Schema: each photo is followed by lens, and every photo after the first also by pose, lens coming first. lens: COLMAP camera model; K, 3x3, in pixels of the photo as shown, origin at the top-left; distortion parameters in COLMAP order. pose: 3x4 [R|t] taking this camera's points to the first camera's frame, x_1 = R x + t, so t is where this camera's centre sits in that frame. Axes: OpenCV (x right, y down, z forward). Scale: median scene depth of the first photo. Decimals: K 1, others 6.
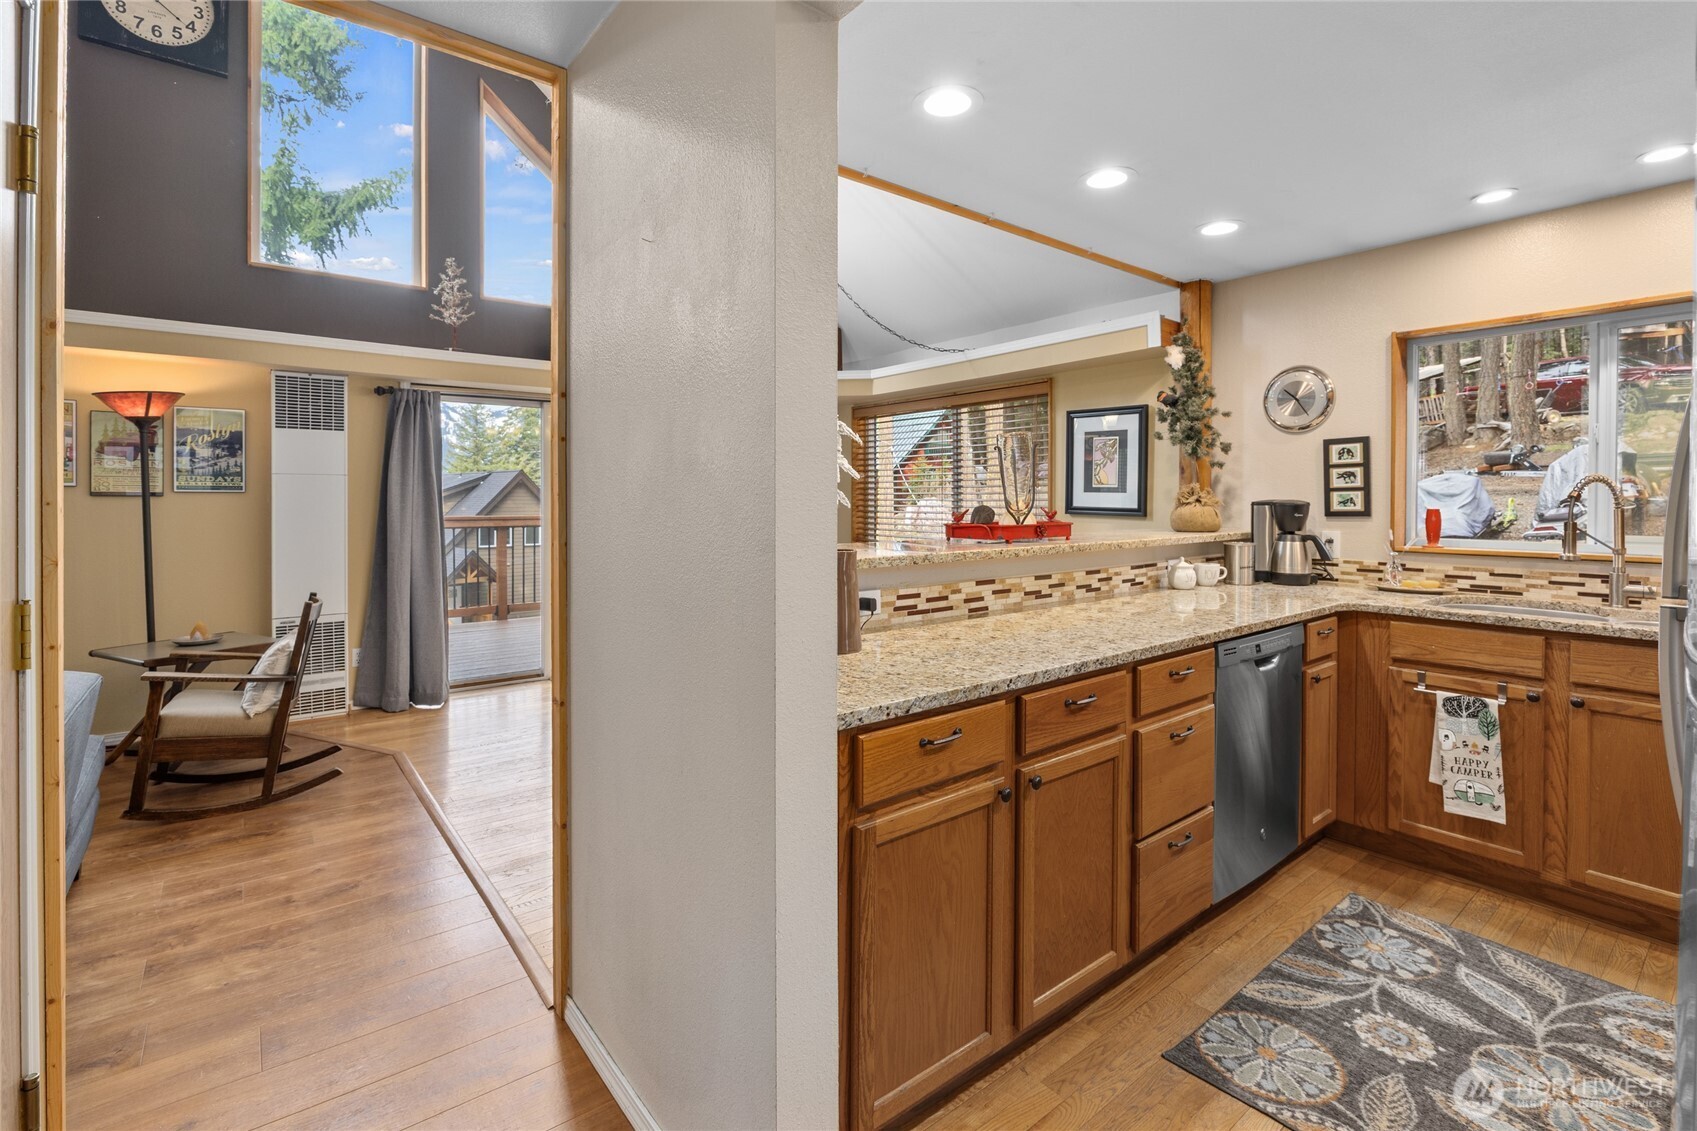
lens RADIAL K [[781.7, 0, 836.5], [0, 781.7, 511.9], [0, 0, 1]] dist [-0.012429, 0.003298]
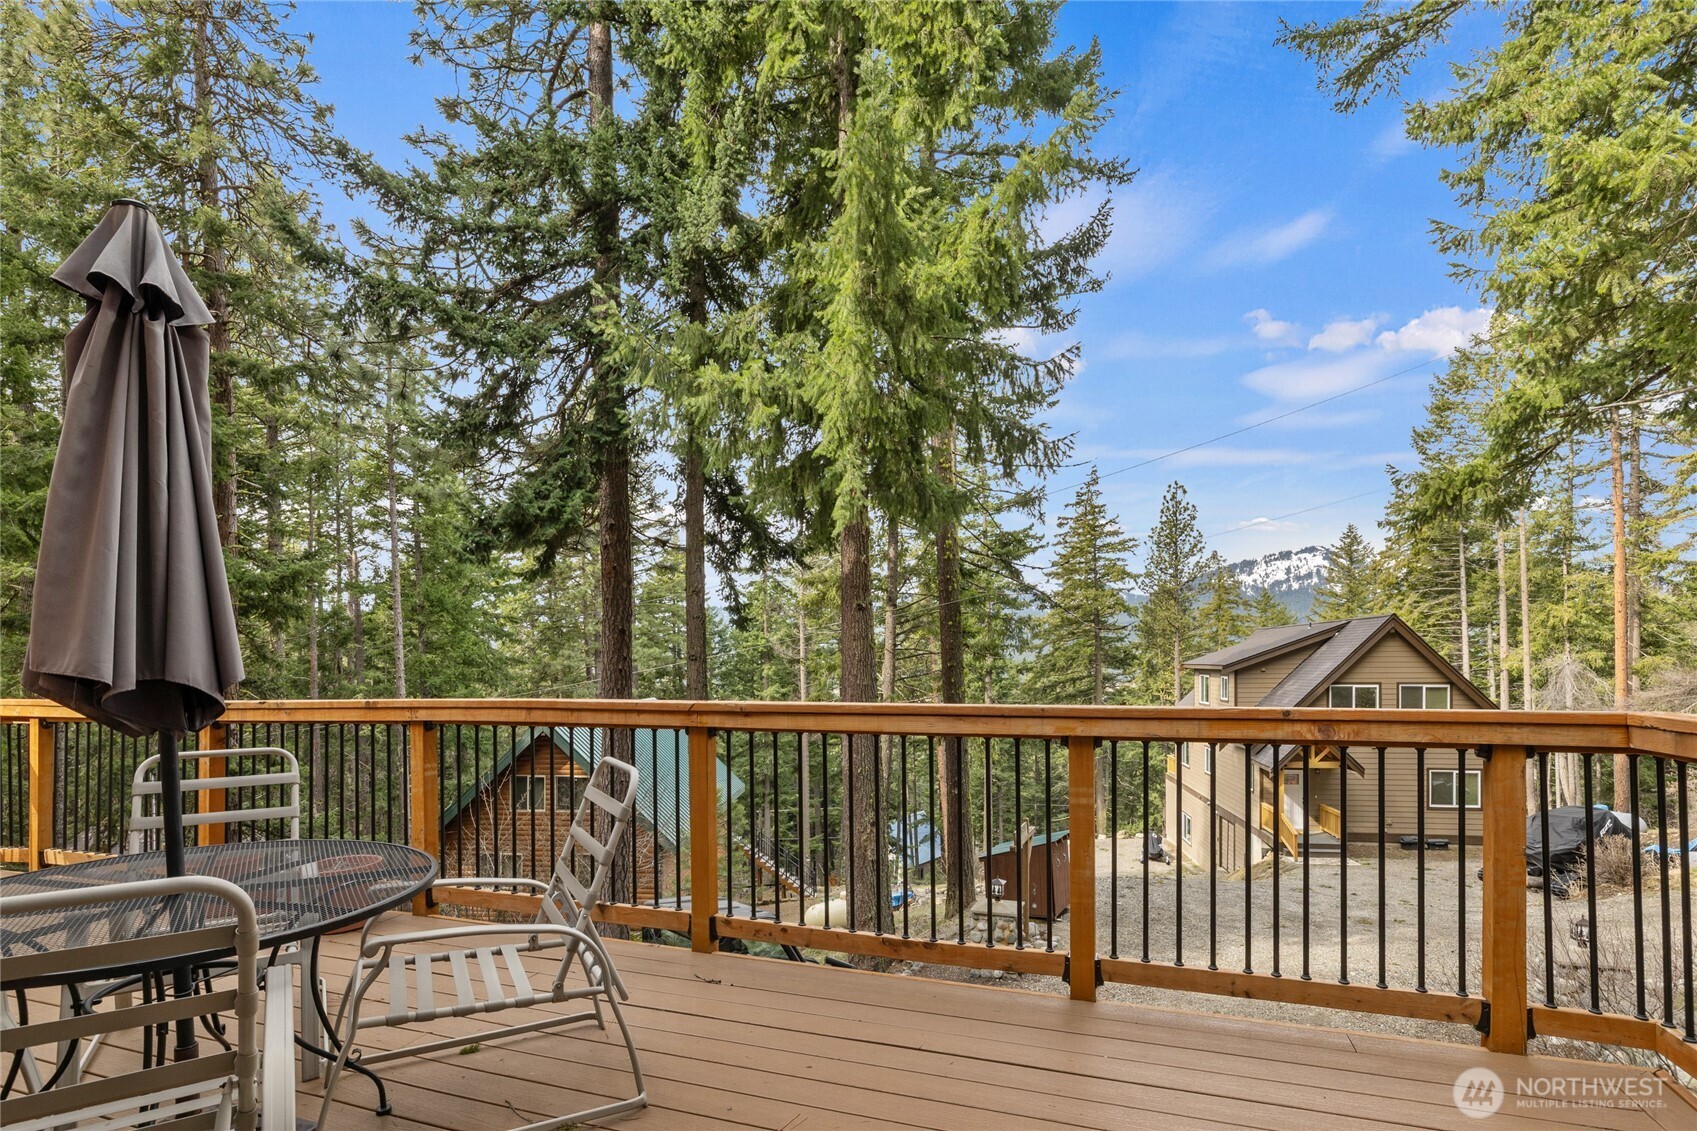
lens RADIAL K [[811.9, 0, 841.6], [0, 811.9, 657.1], [0, 0, 1]] dist [-0.006569, 0.002427]
pose [[0.530440, -0.007042, -0.847693, -0.427353], [-0.006464, 0.999903, -0.012351, -0.028643], [0.847698, 0.012031, 0.530343, 1.758377]]
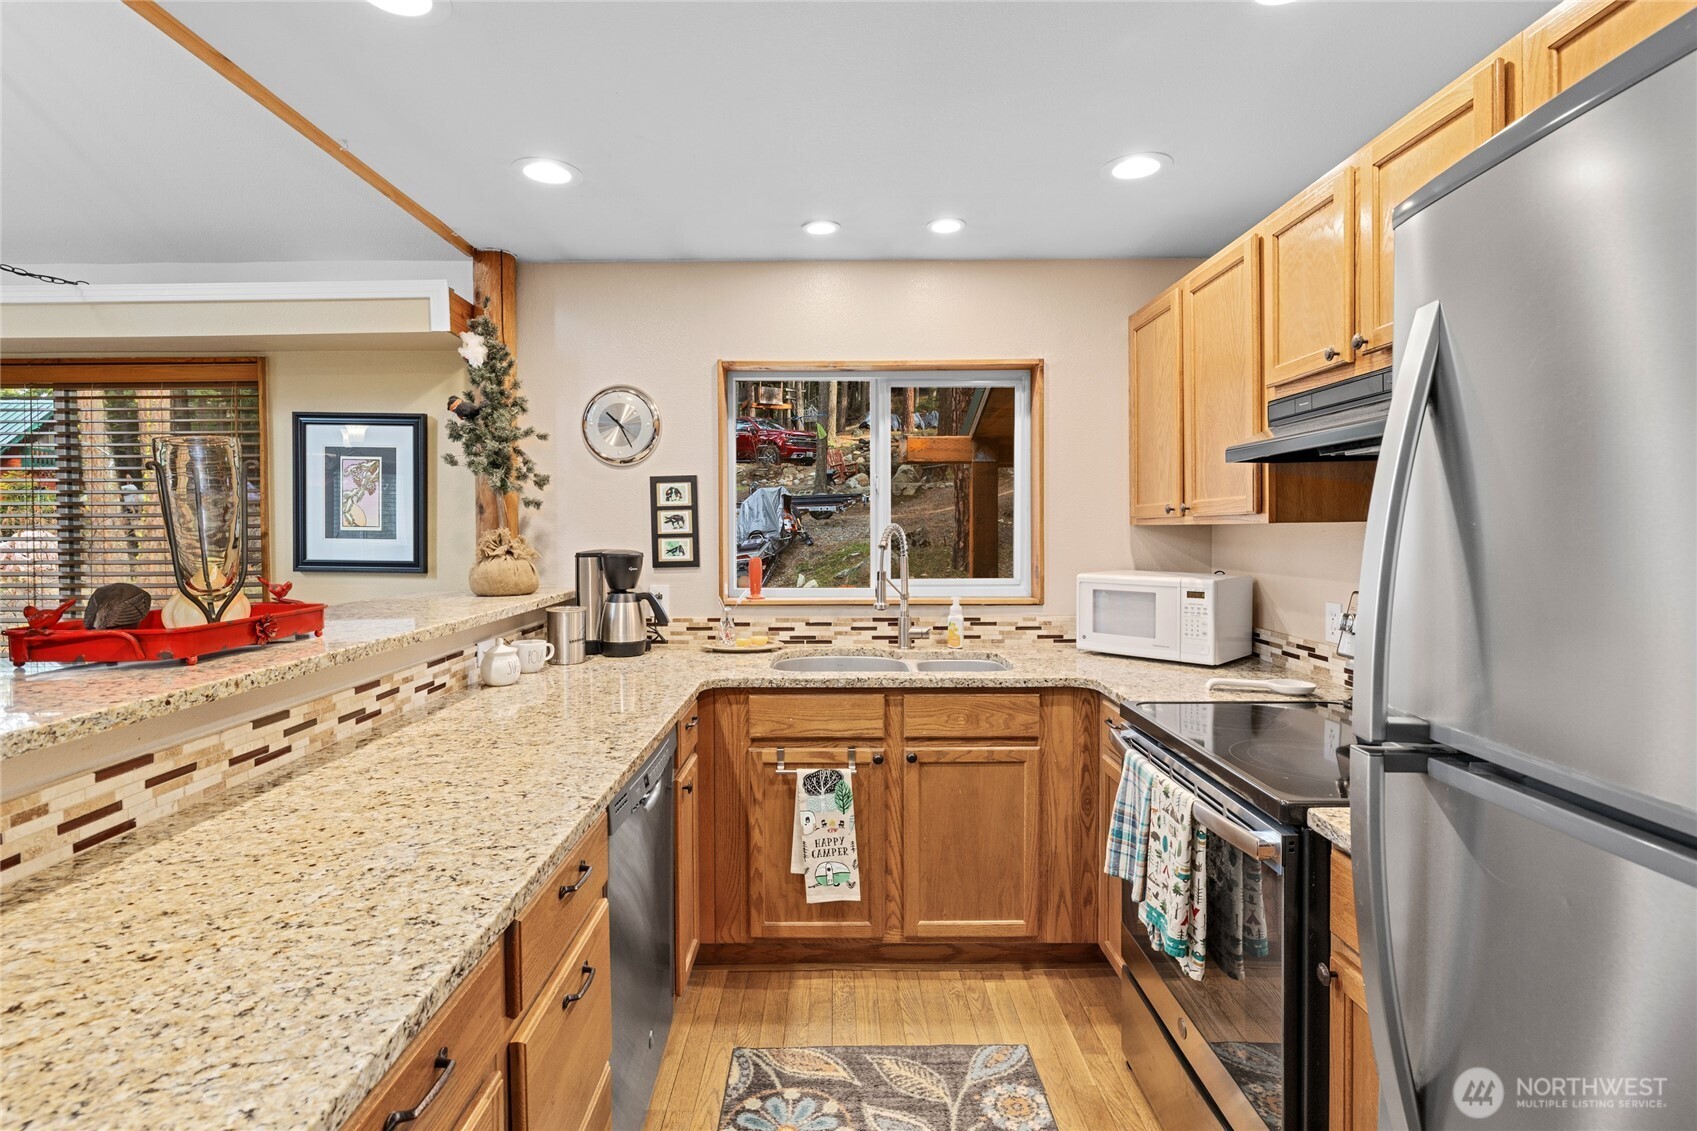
lens RADIAL K [[811.9, 0, 832.1], [0, 811.9, 543.8], [0, 0, 1]] dist [-0.006569, 0.002427]
pose [[0.625387, -0.017742, 0.780113, 0.067307], [0.015385, 0.999827, 0.010406, -0.027615], [-0.780163, 0.005494, 0.625552, 0.313556]]
